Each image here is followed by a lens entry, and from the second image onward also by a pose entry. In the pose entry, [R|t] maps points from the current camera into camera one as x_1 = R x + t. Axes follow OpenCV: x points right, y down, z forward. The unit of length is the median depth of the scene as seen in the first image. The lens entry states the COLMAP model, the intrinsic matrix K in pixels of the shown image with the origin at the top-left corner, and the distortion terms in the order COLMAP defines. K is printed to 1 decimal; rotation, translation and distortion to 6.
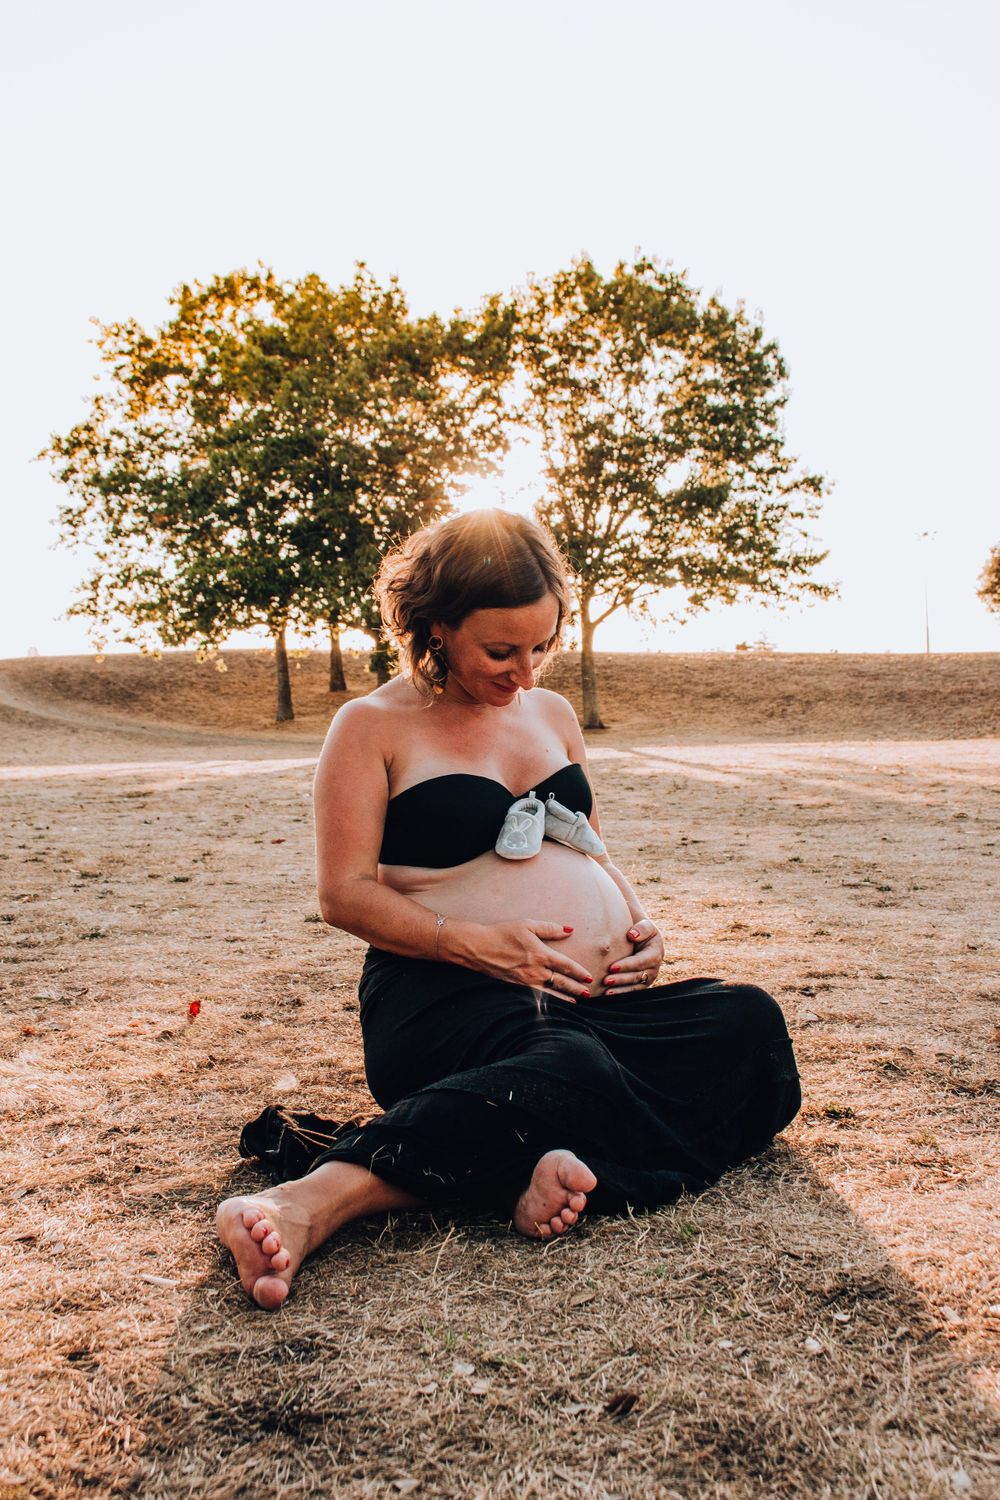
lens RADIAL K [[1595.3, 0, 550.8], [0, 1595.3, 768.1], [0, 0, 1]] dist [-0.098439, 0.000000]
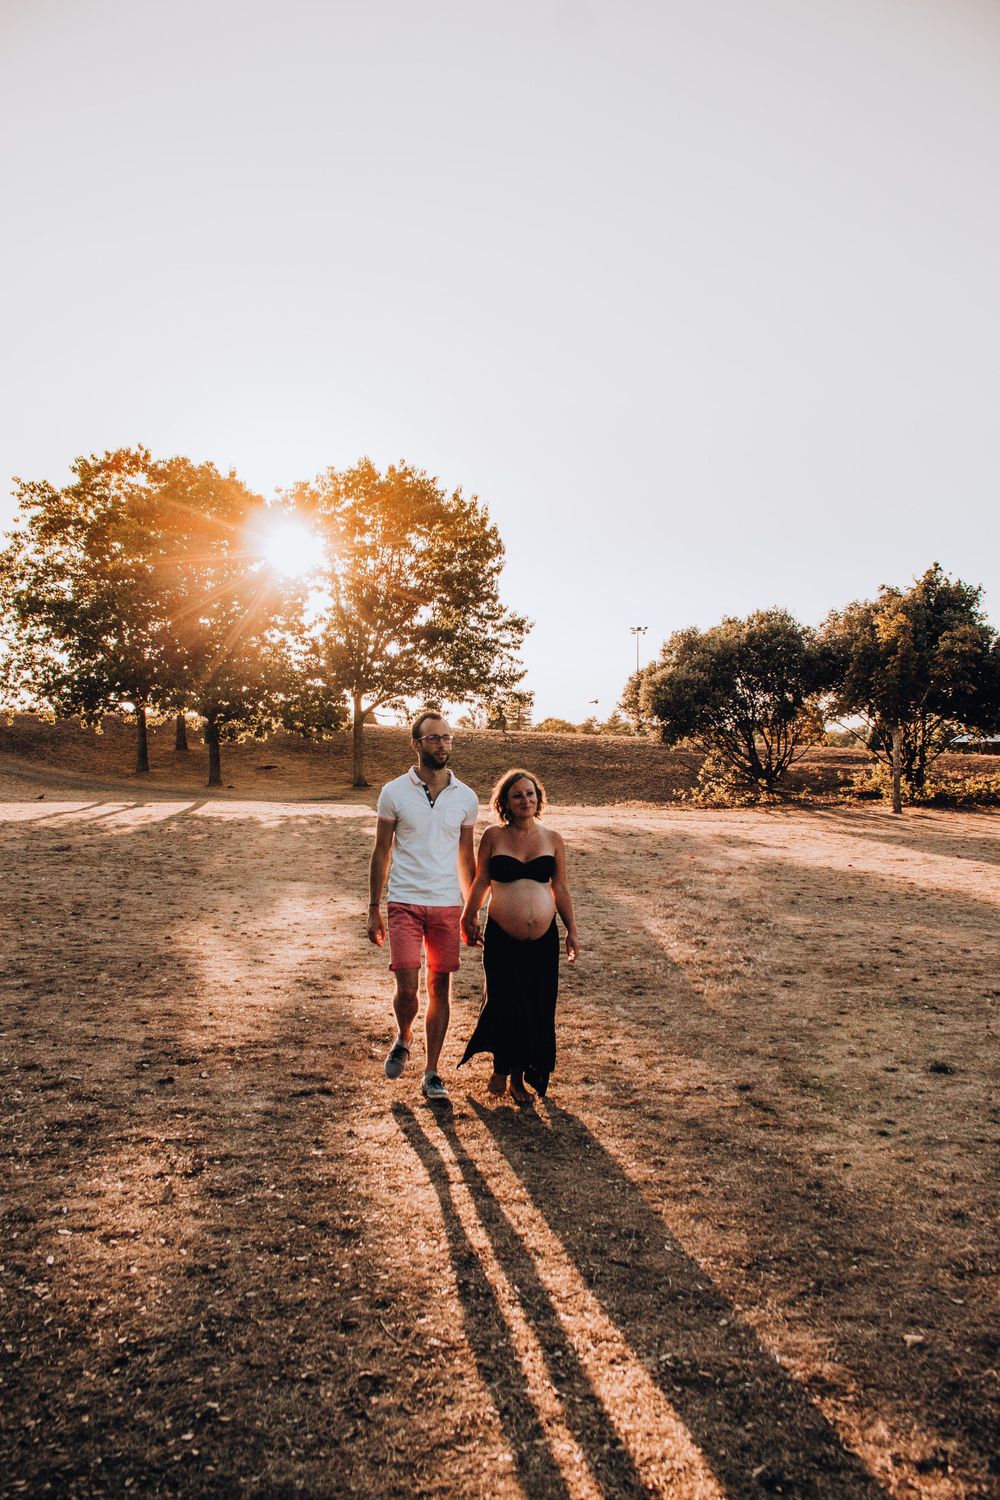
lens RADIAL K [[1317.1, 0, 563.8], [0, 1317.1, 762.3], [0, 0, 1]] dist [-0.134994, 0.086638]
pose [[0.987529, 0.039611, 0.152376, 0.027296], [-0.036774, 0.999095, -0.021395, -0.027890], [-0.153085, 0.015524, 0.988091, -0.204790]]
